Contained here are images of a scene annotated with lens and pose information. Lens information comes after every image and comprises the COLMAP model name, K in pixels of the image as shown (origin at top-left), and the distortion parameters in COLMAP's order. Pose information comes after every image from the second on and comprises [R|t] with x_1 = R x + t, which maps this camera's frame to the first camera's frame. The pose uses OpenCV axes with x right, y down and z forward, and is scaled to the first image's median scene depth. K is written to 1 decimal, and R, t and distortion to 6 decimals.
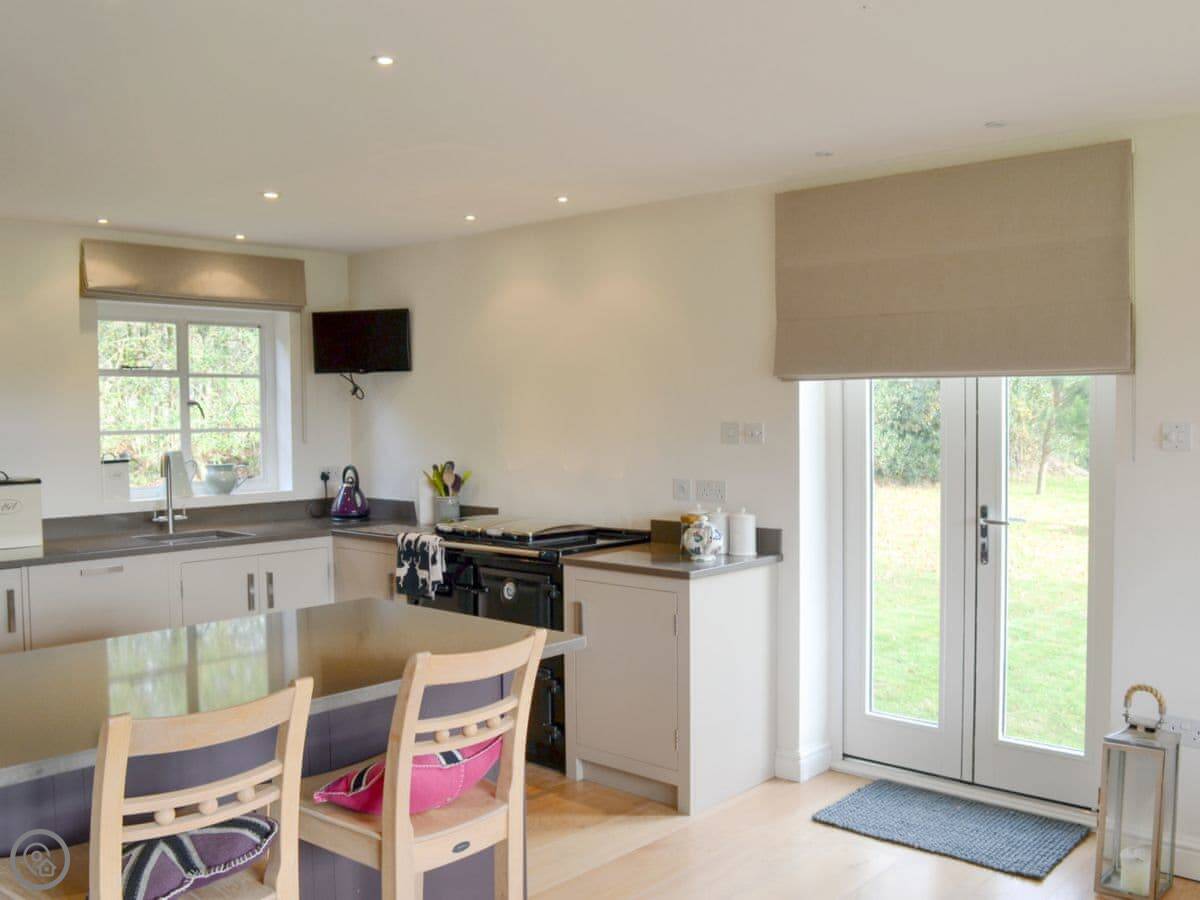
lens RADIAL K [[1105.5, 0, 593.2], [0, 1105.5, 447.6], [0, 0, 1]] dist [-0.079727, 0.000000]
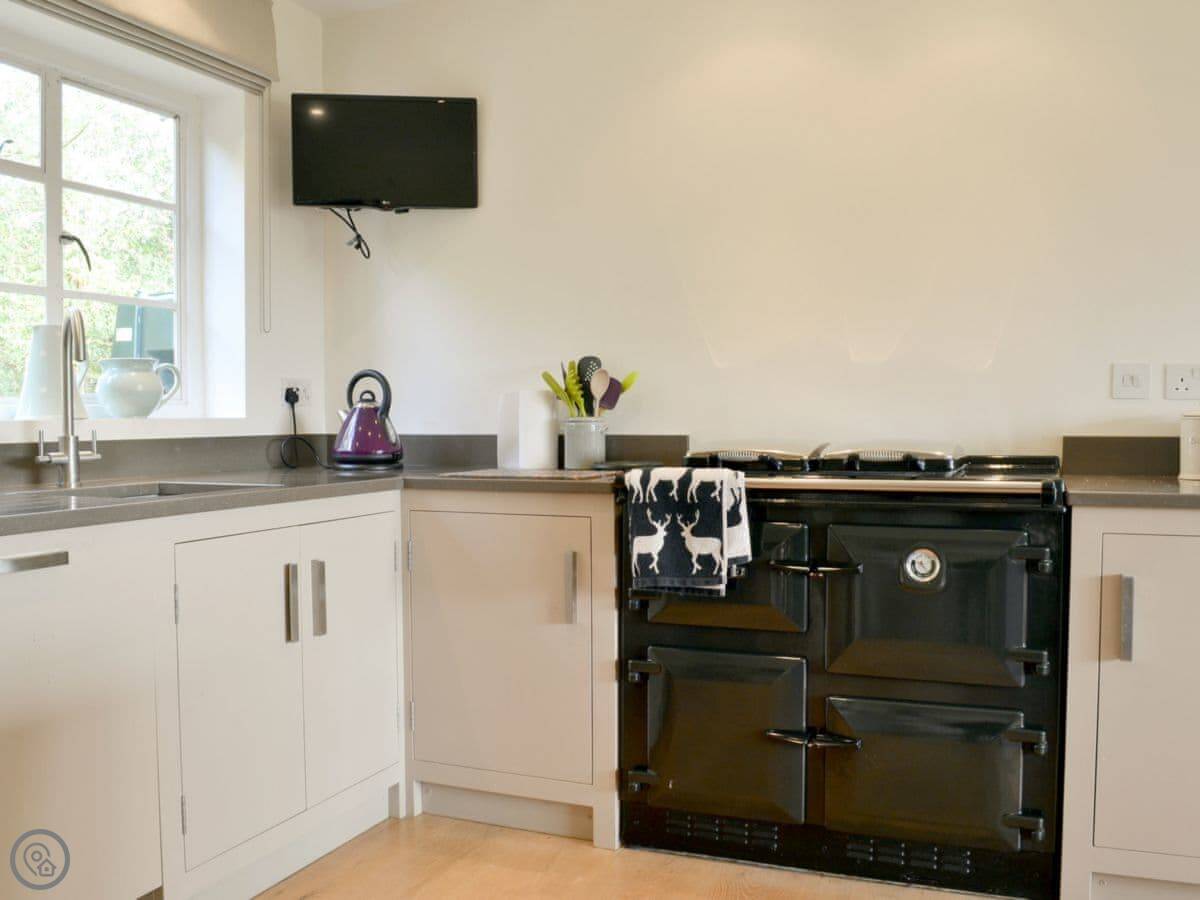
lens RADIAL K [[1105.5, 0, 604.9], [0, 1105.5, 459.1], [0, 0, 1]] dist [-0.079727, 0.000000]
pose [[0.938111, -0.008443, 0.346232, -0.324740], [0.005516, 0.999940, 0.009441, 0.060988], [-0.346291, -0.006947, 0.938102, 0.470842]]
